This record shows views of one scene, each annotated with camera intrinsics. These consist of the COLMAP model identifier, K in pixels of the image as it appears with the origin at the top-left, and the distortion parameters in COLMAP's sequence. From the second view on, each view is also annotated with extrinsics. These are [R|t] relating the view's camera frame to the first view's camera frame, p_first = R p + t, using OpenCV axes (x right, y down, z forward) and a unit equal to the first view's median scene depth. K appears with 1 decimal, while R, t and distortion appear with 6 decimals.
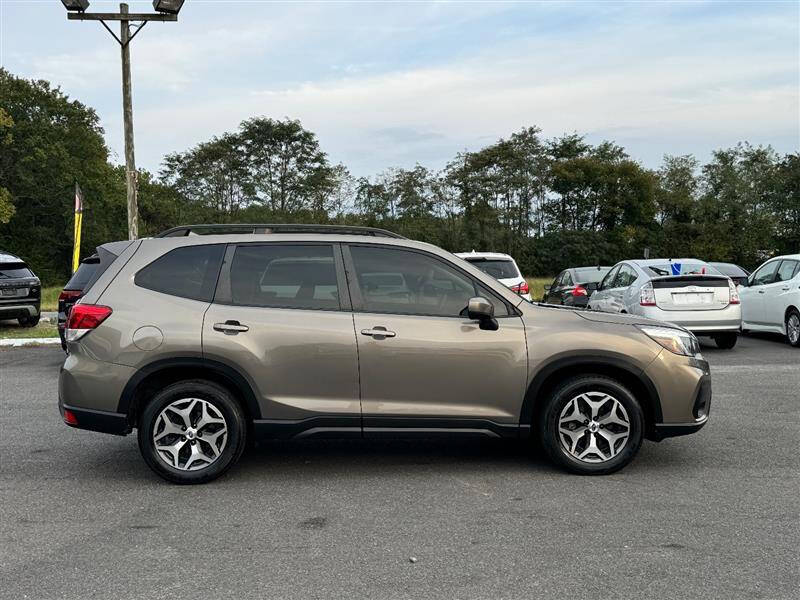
lens RADIAL K [[833.1, 0, 399.5], [0, 833.1, 313.8], [0, 0, 1]] dist [0.170141, -0.362060]
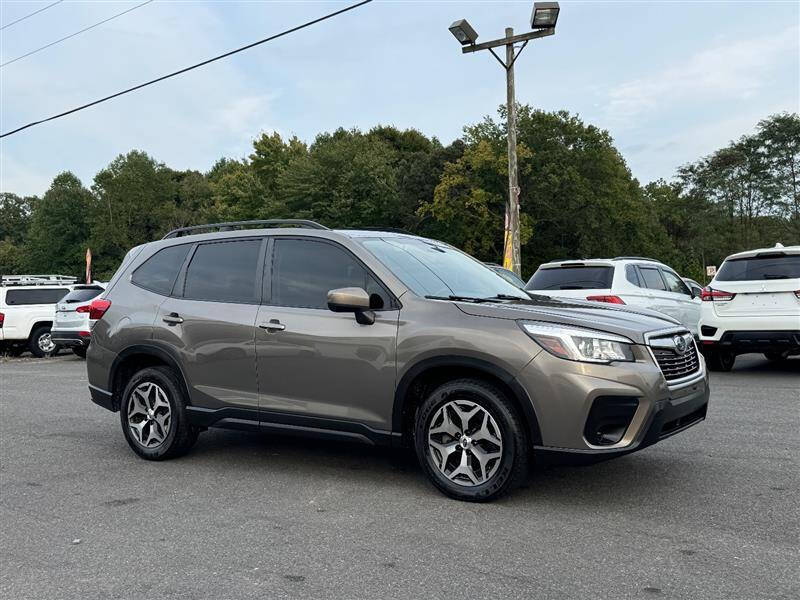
lens RADIAL K [[833.1, 0, 399.5], [0, 833.1, 313.8], [0, 0, 1]] dist [0.170141, -0.362060]
pose [[0.798395, 0.002324, -0.602130, 0.674405], [-0.014179, 0.999788, -0.014942, 0.021052], [0.601967, 0.020467, 0.798258, 0.300324]]
